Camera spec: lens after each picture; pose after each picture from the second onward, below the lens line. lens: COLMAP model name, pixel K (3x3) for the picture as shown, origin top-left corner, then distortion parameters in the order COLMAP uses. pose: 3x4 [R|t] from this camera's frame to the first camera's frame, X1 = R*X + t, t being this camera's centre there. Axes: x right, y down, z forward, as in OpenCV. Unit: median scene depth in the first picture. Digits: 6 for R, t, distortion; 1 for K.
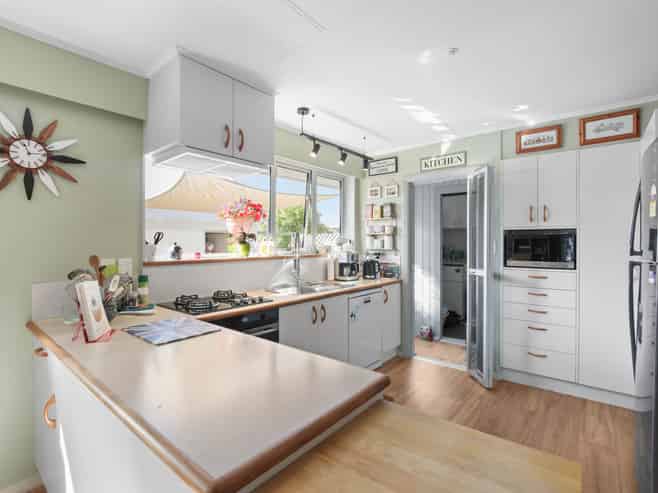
lens RADIAL K [[318.9, 0, 331.0], [0, 318.9, 245.6], [0, 0, 1]] dist [-0.016980, 0.000173]
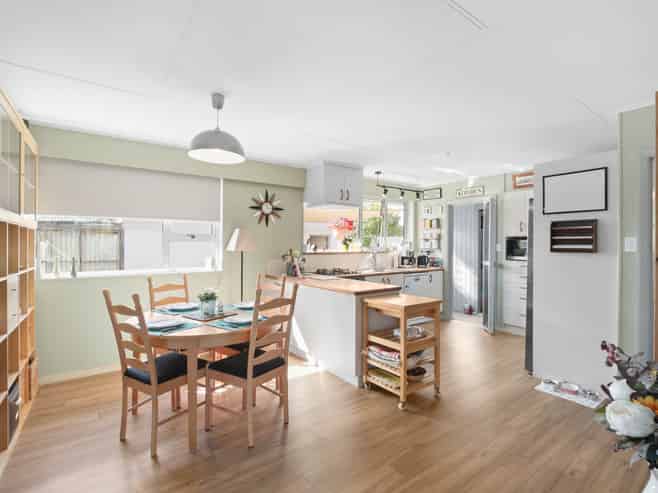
lens RADIAL K [[318.9, 0, 329.8], [0, 318.9, 245.5], [0, 0, 1]] dist [-0.016980, 0.000173]
pose [[0.967943, 0.007527, -0.251057, 0.086145], [-0.007864, 0.999969, -0.000339, 0.002092], [0.251047, 0.002302, 0.967972, -0.688795]]
